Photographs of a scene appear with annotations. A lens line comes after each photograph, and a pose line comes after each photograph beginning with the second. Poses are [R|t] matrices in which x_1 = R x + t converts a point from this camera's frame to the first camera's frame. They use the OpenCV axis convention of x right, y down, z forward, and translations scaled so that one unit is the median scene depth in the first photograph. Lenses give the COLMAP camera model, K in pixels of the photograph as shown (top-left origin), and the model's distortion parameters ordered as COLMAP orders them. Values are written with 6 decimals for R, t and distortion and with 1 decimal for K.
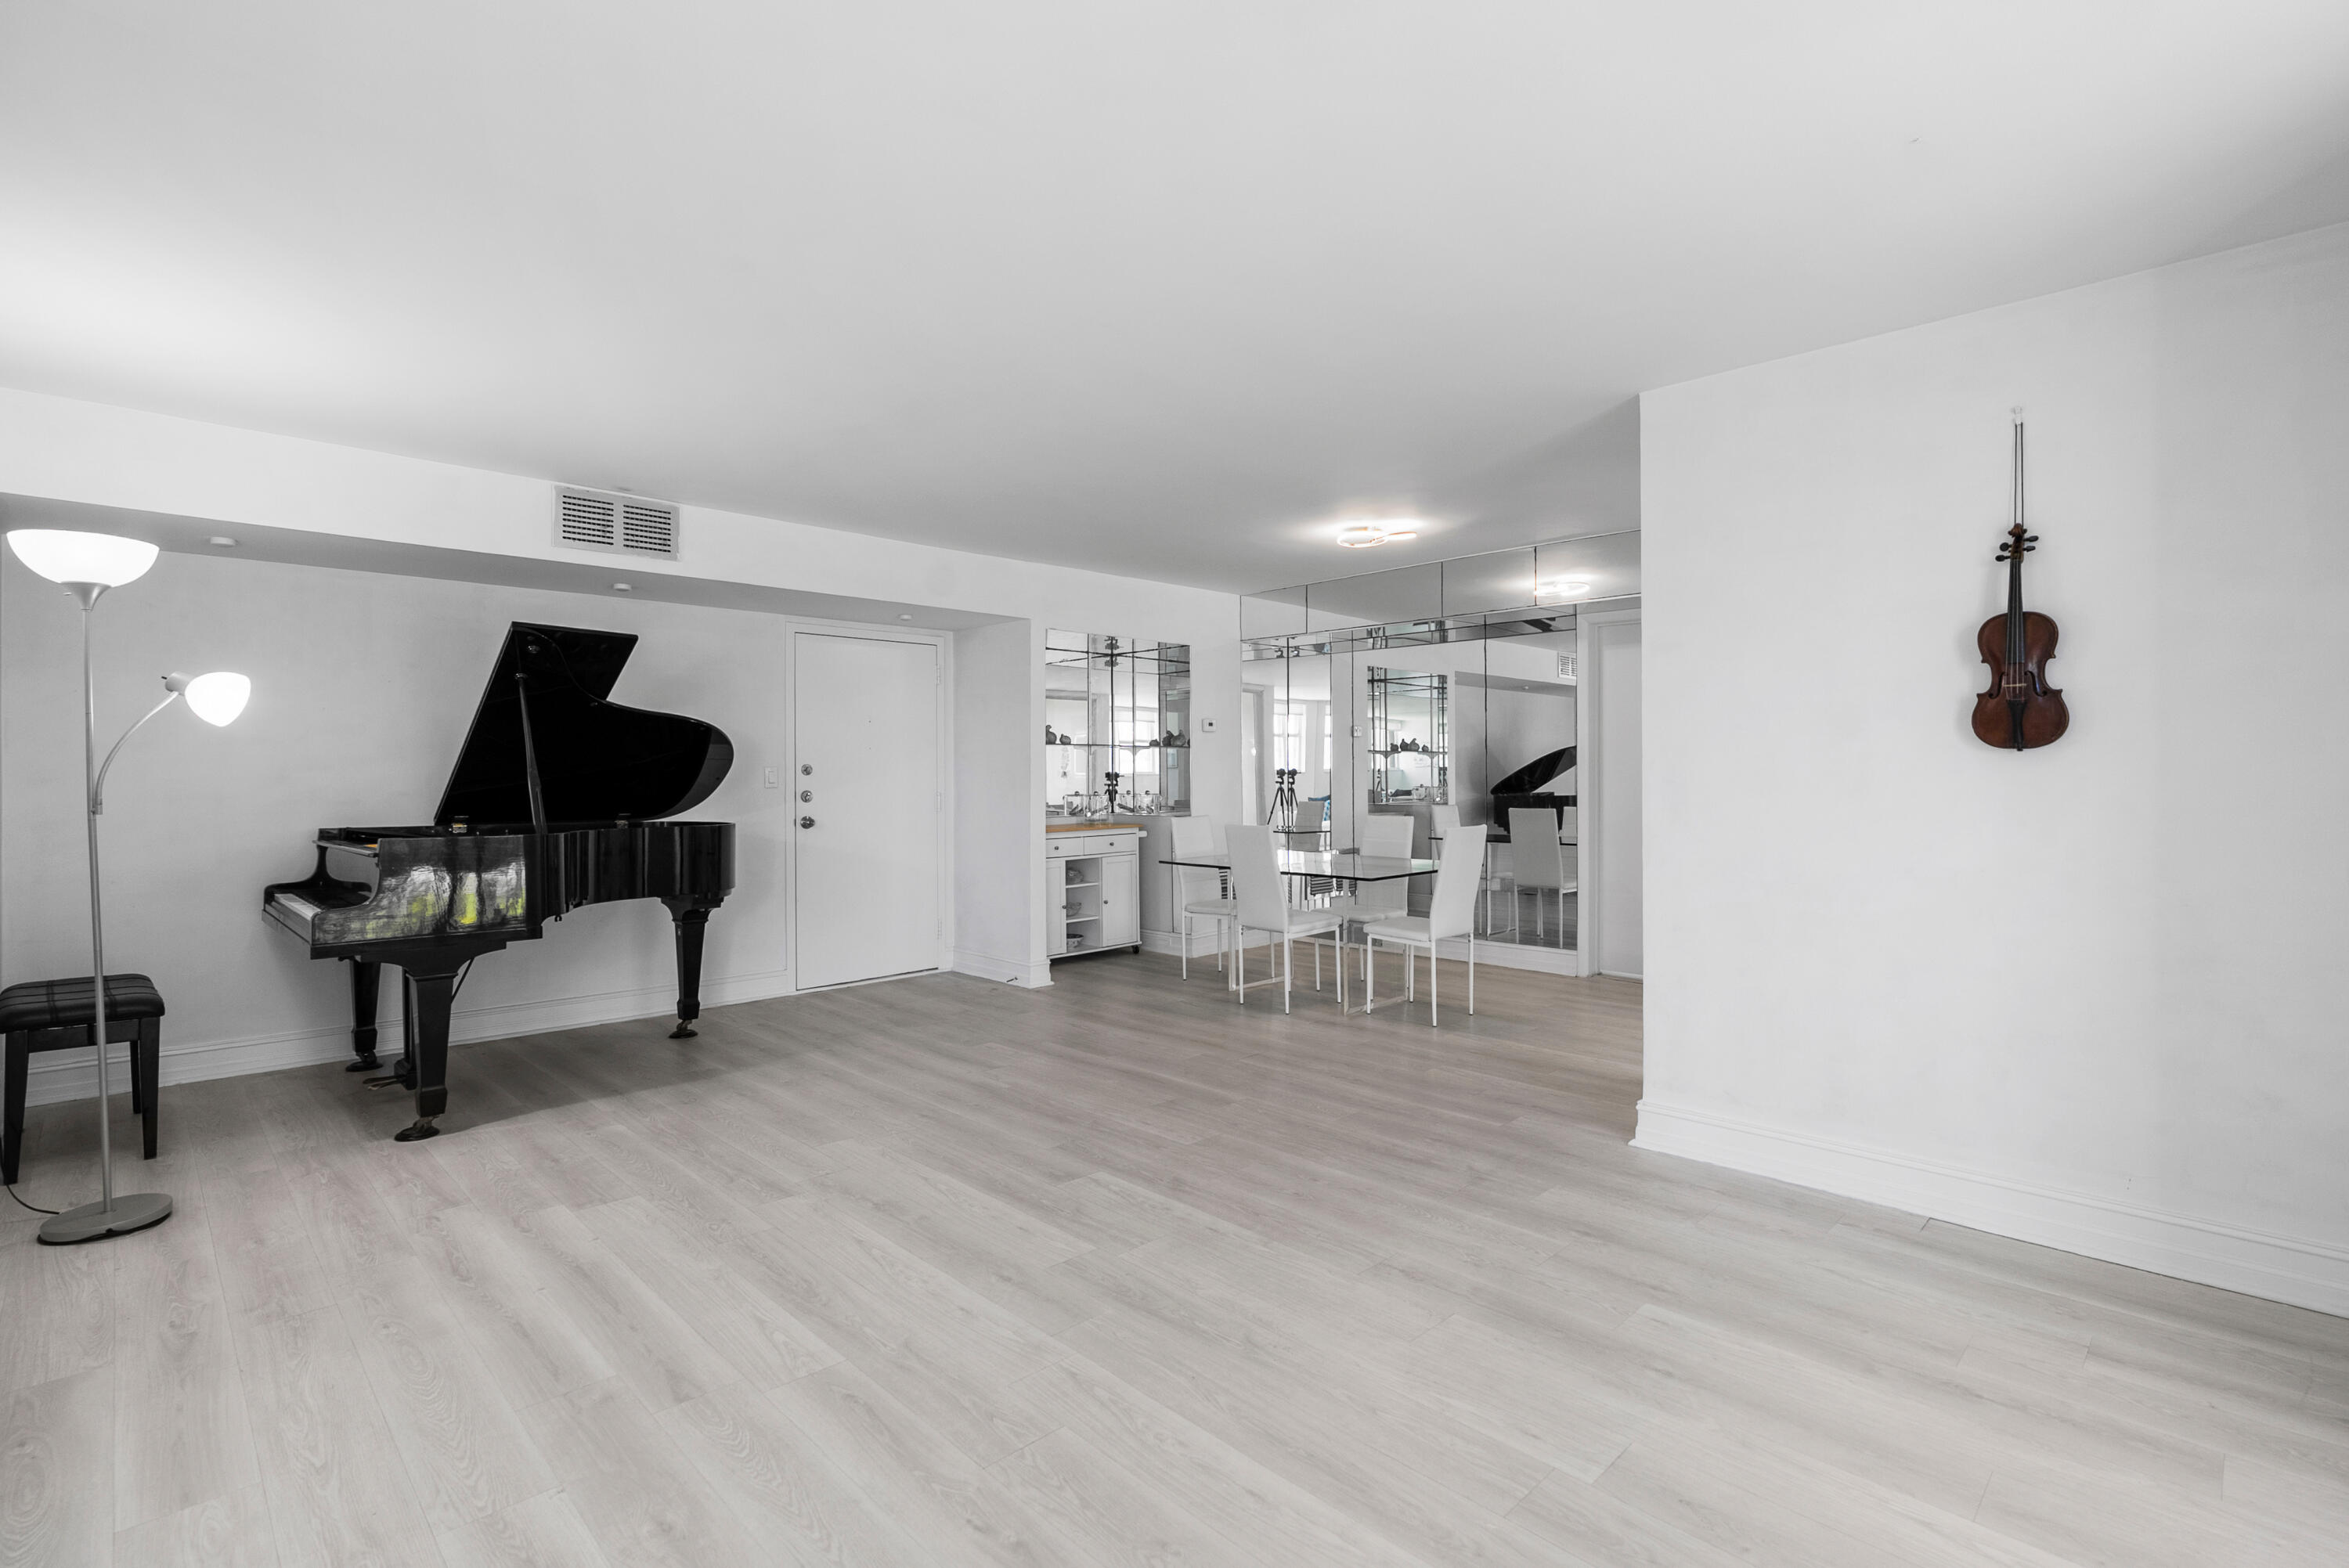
lens RADIAL K [[1094.8, 0, 1203.0], [0, 1094.8, 765.4], [0, 0, 1]] dist [-0.015261, 0.006634]
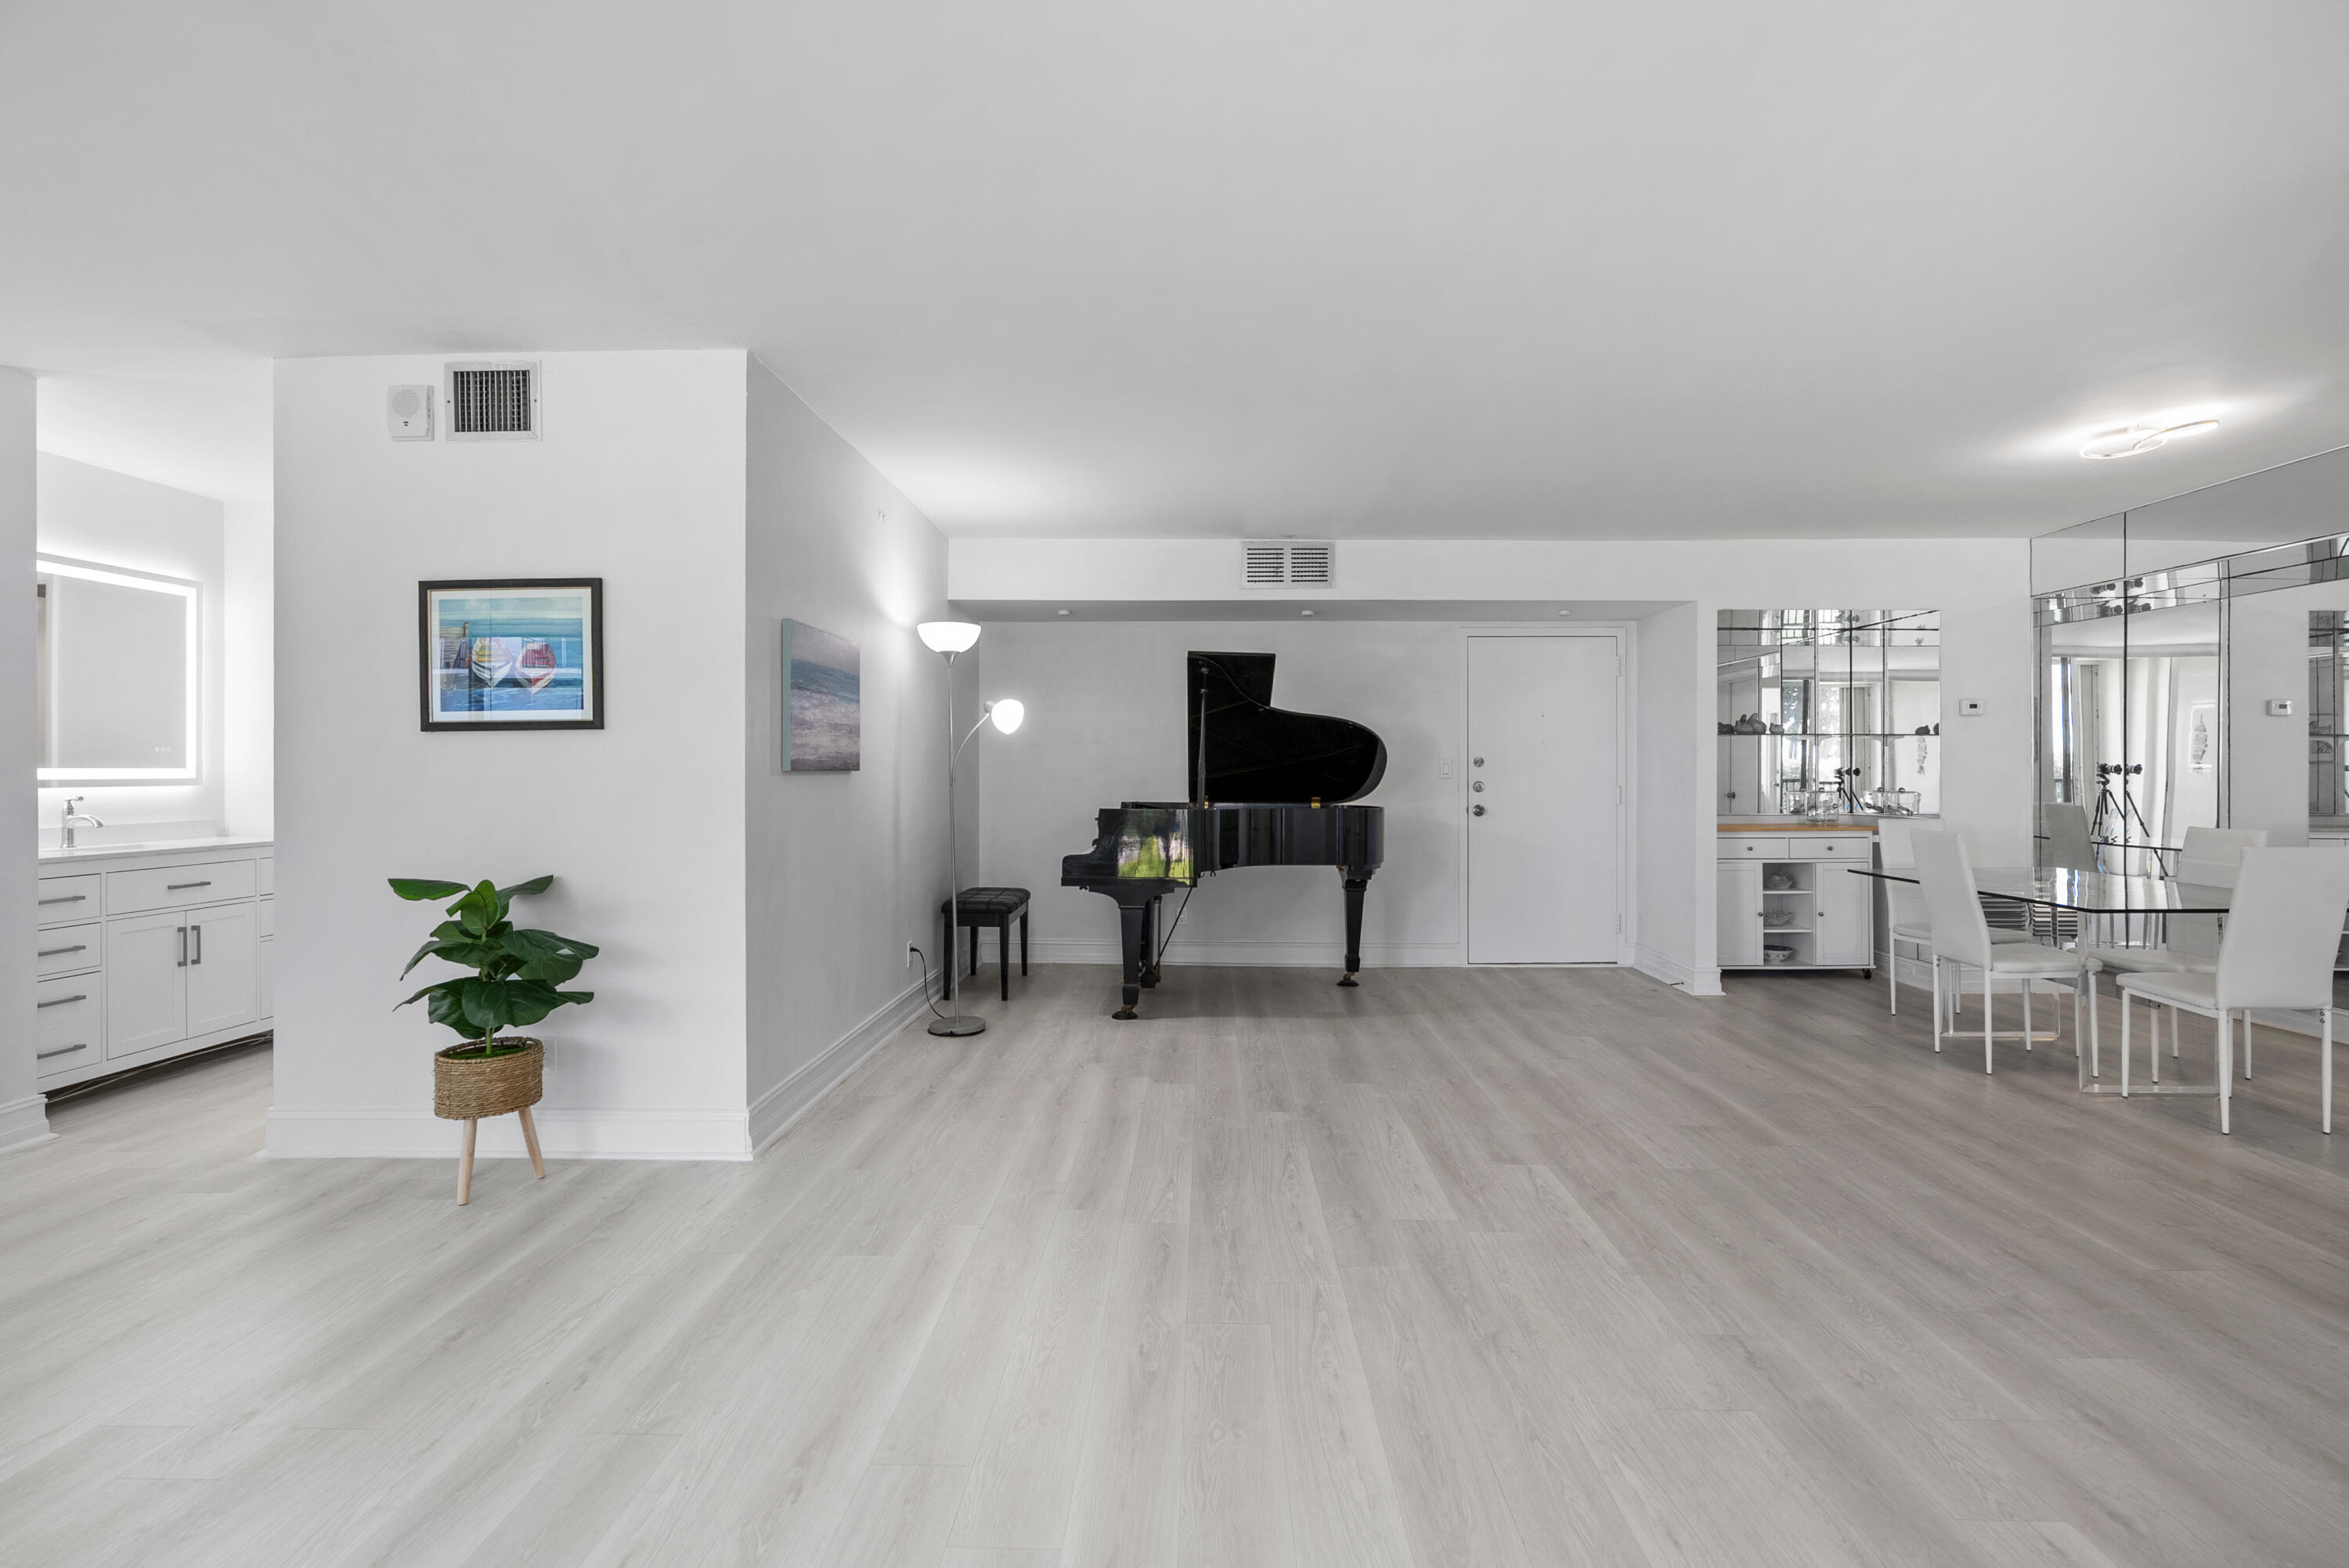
lens RADIAL K [[1094.8, 0, 1203.0], [0, 1094.8, 765.4], [0, 0, 1]] dist [-0.015261, 0.006634]
pose [[0.685646, 0.002103, -0.727932, 0.323449], [0.001593, 0.999989, 0.004389, 0.002808], [0.727933, -0.004169, 0.685636, 0.074381]]
